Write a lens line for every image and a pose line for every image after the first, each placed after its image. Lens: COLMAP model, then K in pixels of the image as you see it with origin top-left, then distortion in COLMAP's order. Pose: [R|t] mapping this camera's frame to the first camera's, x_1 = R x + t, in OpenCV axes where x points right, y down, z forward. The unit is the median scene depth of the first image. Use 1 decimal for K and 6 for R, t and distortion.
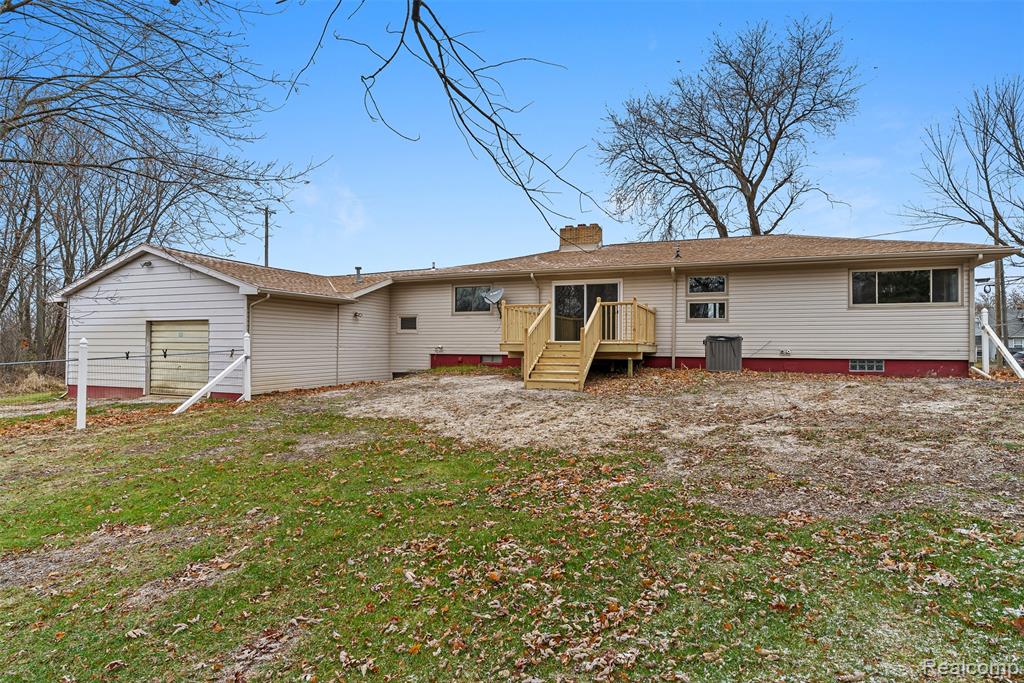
lens RADIAL K [[583.2, 0, 512.0], [0, 583.2, 341.5], [0, 0, 1]] dist [-0.000791, -0.000106]
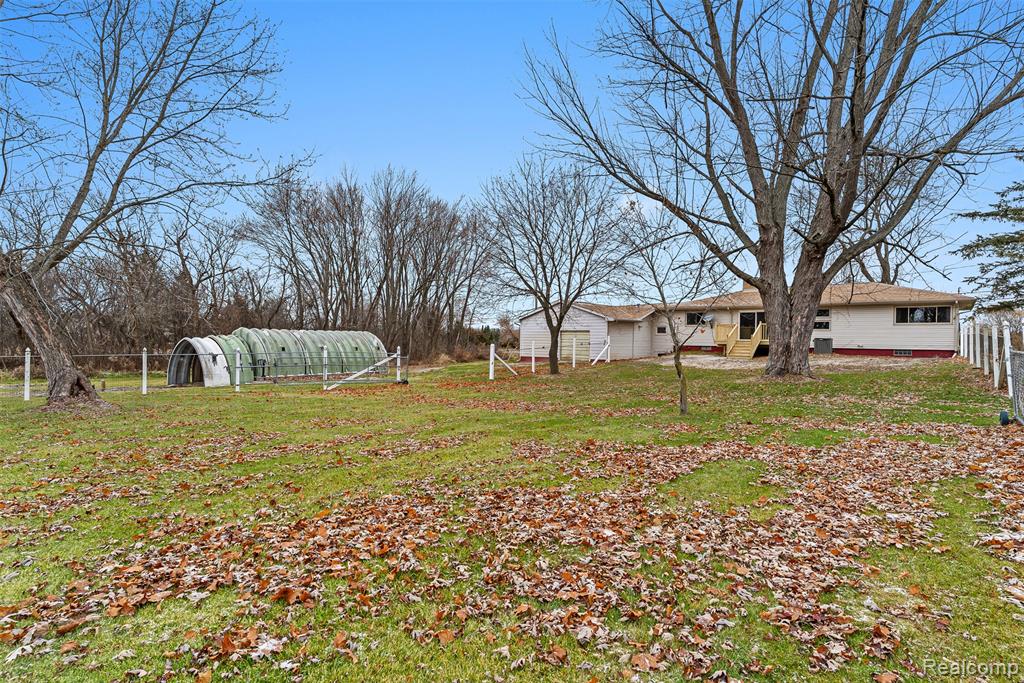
lens RADIAL K [[533.5, 0, 512.0], [0, 533.5, 341.5], [0, 0, 1]] dist [0.001131, 0.000618]
pose [[0.946828, 0.006627, -0.321671, -0.091376], [-0.003574, 0.999943, 0.010079, -0.011088], [0.321719, -0.008393, 0.946798, -1.173158]]
